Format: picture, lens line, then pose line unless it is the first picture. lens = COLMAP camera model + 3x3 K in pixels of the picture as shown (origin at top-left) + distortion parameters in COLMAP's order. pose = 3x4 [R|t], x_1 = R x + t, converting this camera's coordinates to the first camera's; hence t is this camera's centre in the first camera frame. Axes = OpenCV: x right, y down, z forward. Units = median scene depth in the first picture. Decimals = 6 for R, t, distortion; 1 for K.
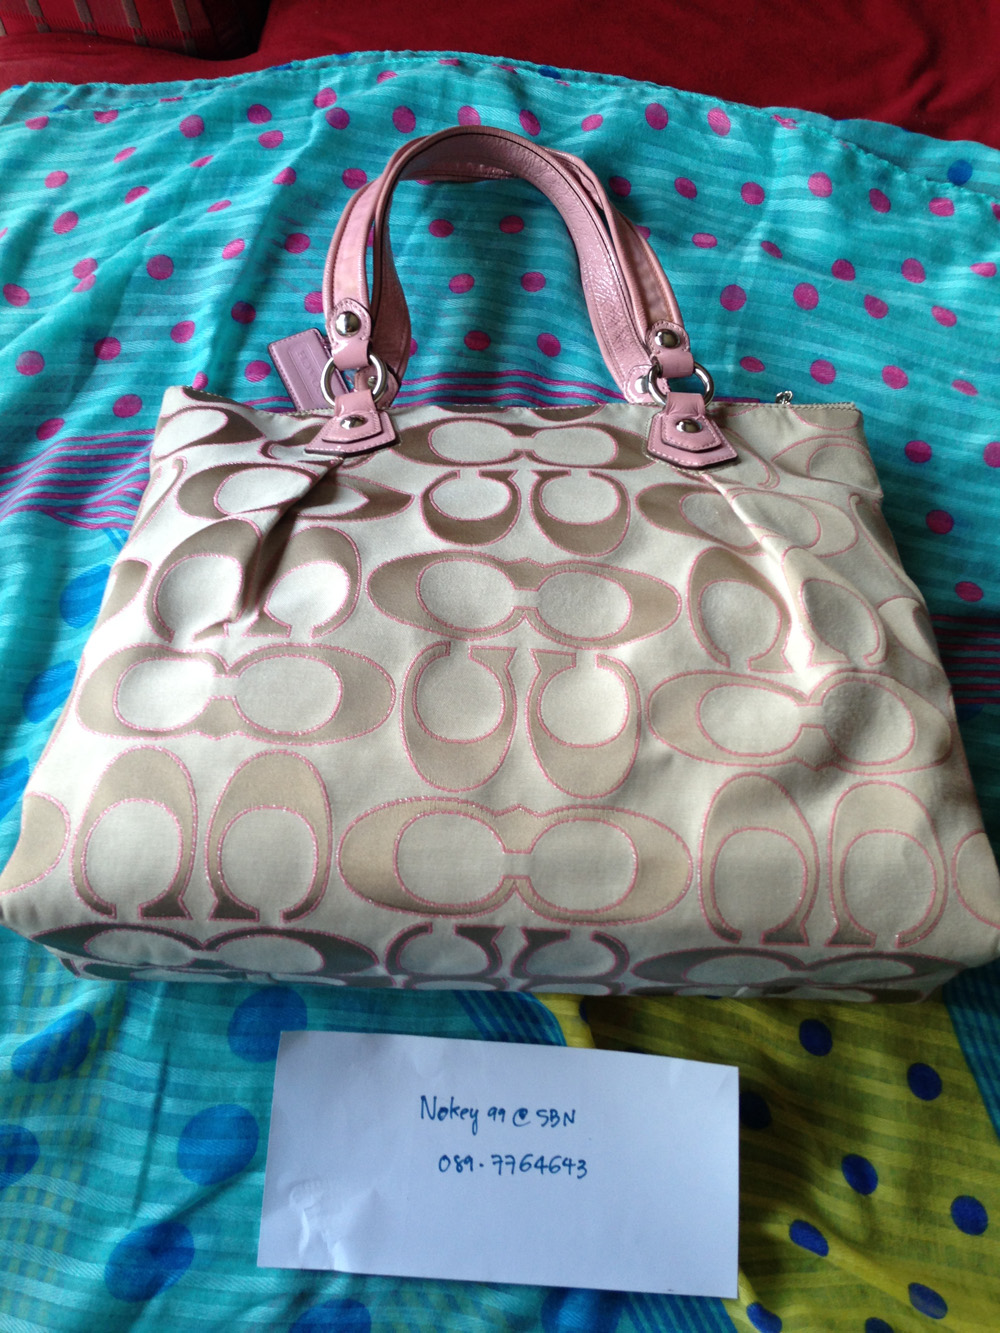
lens RADIAL K [[1260.6, 0, 500.0], [0, 1260.6, 666.5], [0, 0, 1]] dist [0.162676, -0.281838]
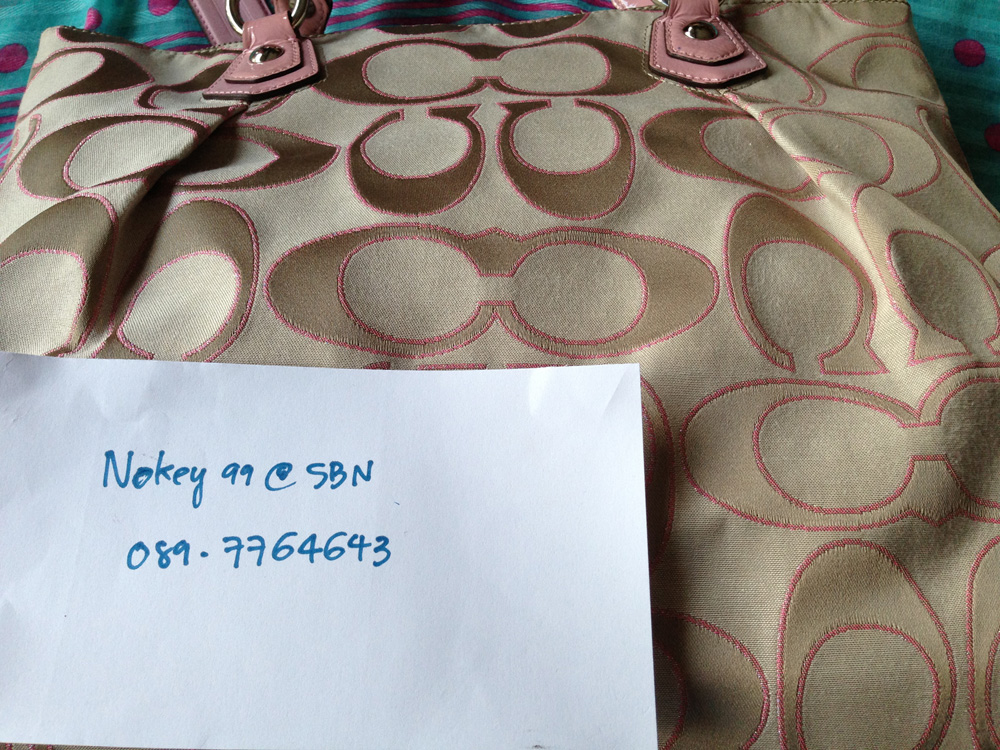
lens RADIAL K [[945.7, 0, 500.0], [0, 945.7, 375.0], [0, 0, 1]] dist [0.162676, -0.281838]
pose [[0.998014, -0.061246, -0.014750, 0.025053], [0.062481, 0.992230, 0.107593, -0.057377], [0.008046, -0.108301, 0.994086, 0.428344]]
